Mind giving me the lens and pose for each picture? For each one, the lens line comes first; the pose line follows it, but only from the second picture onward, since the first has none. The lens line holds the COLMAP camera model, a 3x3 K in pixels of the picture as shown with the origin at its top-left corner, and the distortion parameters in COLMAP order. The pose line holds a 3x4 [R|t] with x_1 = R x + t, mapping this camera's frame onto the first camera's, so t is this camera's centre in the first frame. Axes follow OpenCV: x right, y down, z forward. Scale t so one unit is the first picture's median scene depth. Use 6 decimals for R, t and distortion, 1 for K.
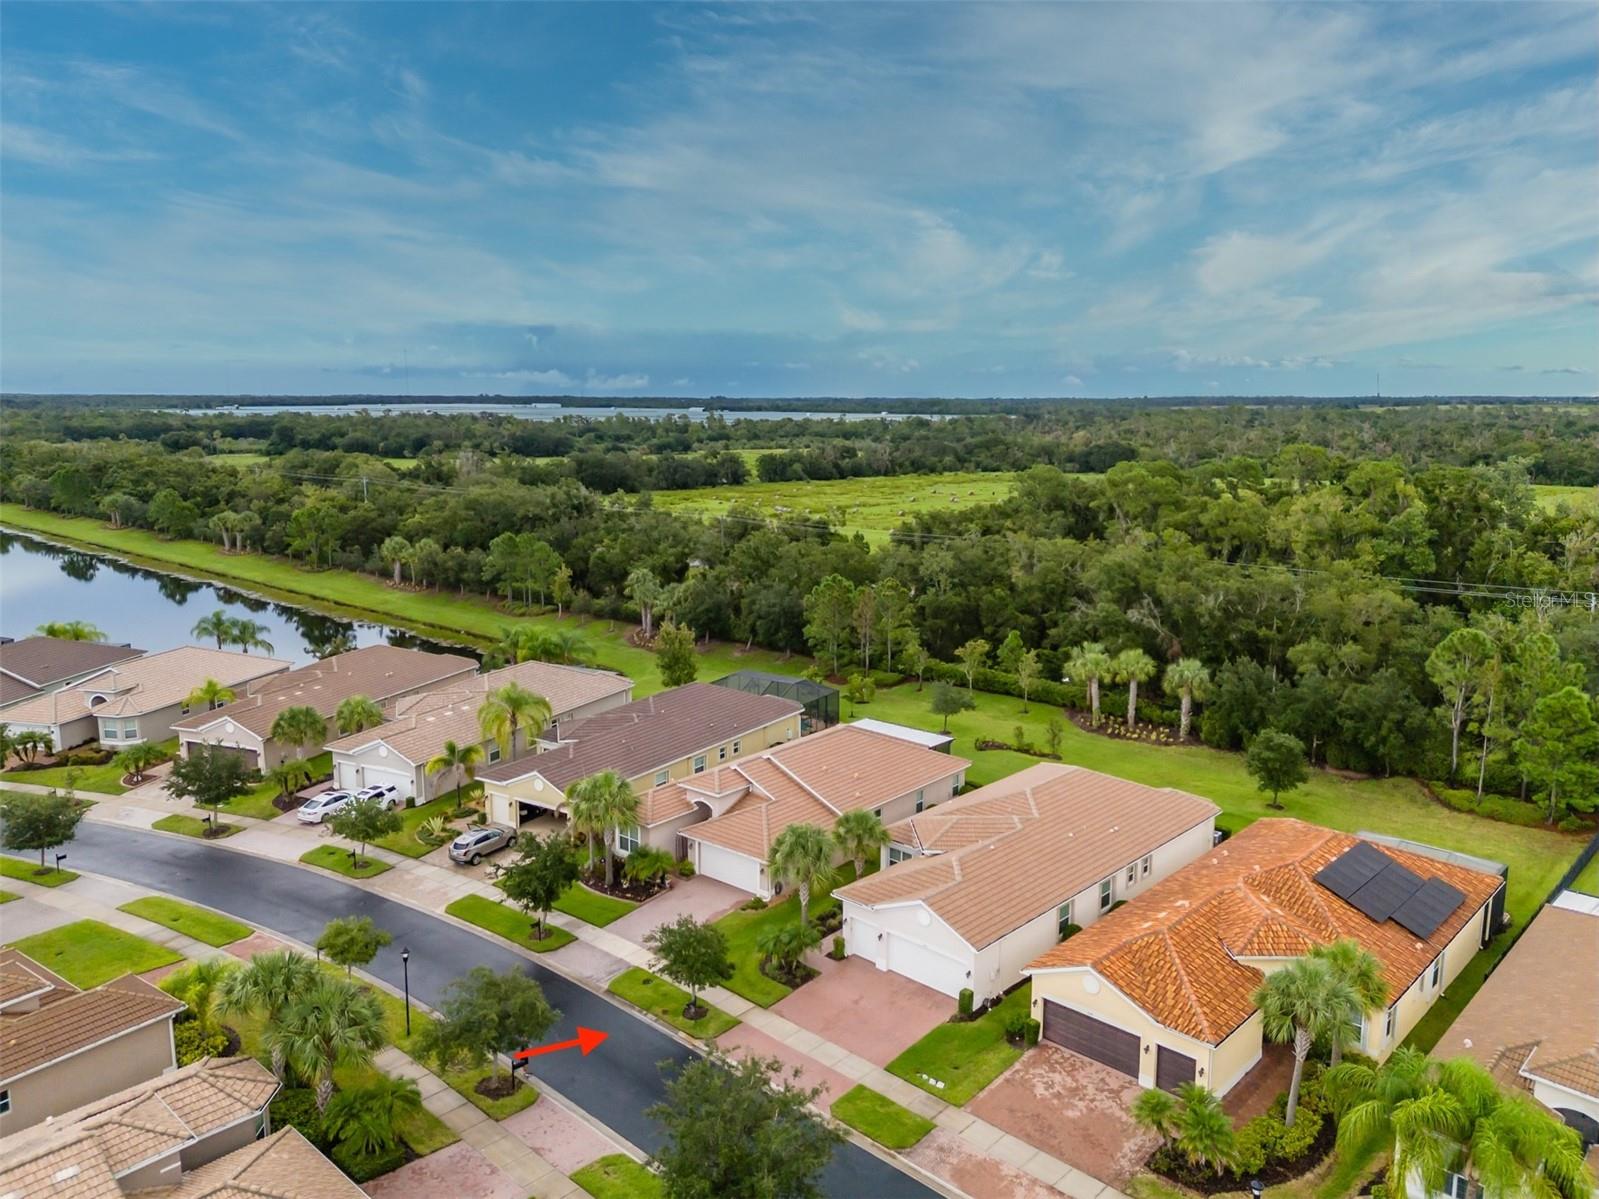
lens RADIAL K [[1169.0, 0, 799.5], [0, 1169.0, 599.5], [0, 0, 1]] dist [0.088704, -0.095339]
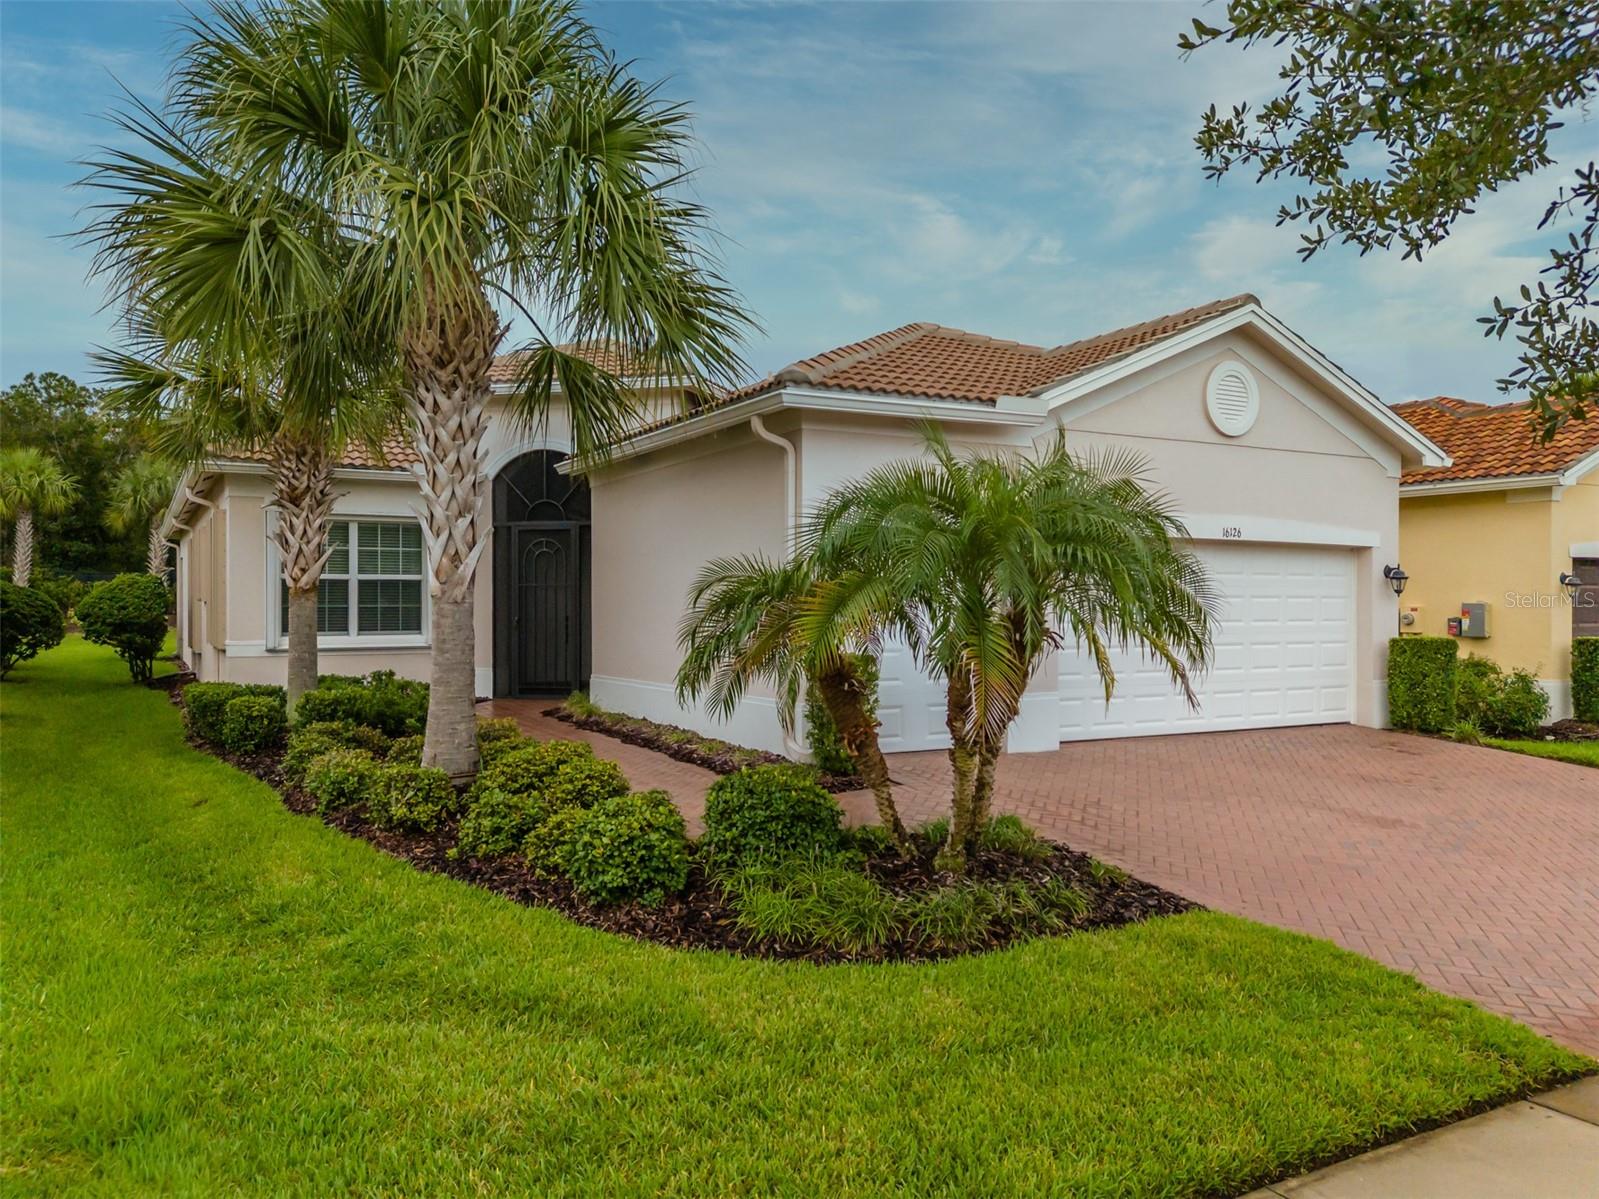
lens RADIAL K [[1161.8, 0, 801.8], [0, 1161.8, 598.2], [0, 0, 1]] dist [0.086303, -0.092350]
pose [[0.292684, -0.003055, 0.956204, -0.090994], [0.165454, 0.985073, -0.047496, 0.213473], [-0.941786, 0.172109, 0.288821, 0.714574]]
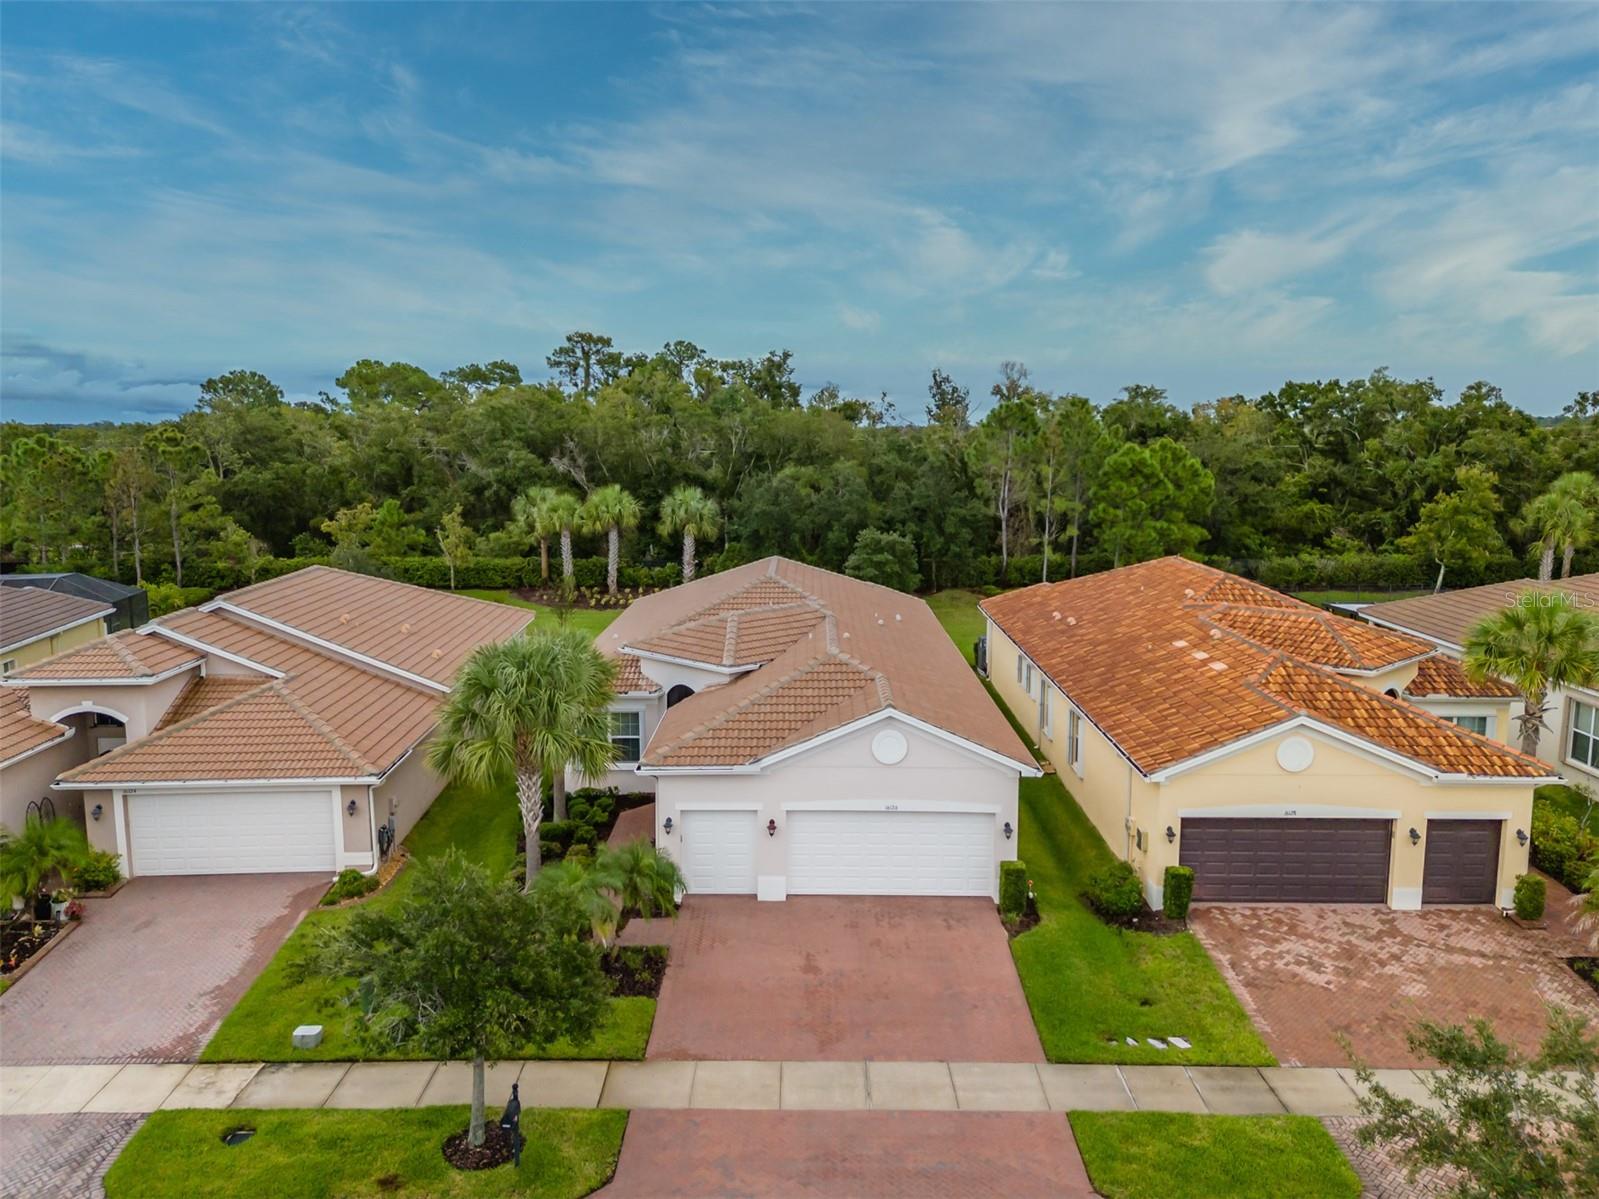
lens RADIAL K [[1188.7, 0, 801.2], [0, 1188.7, 606.0], [0, 0, 1]] dist [0.068308, -0.056232]
pose [[0.729378, -0.099879, 0.676780, -0.163452], [0.118349, 0.992791, 0.018969, 0.141207], [-0.673796, 0.066261, 0.735941, 0.472127]]
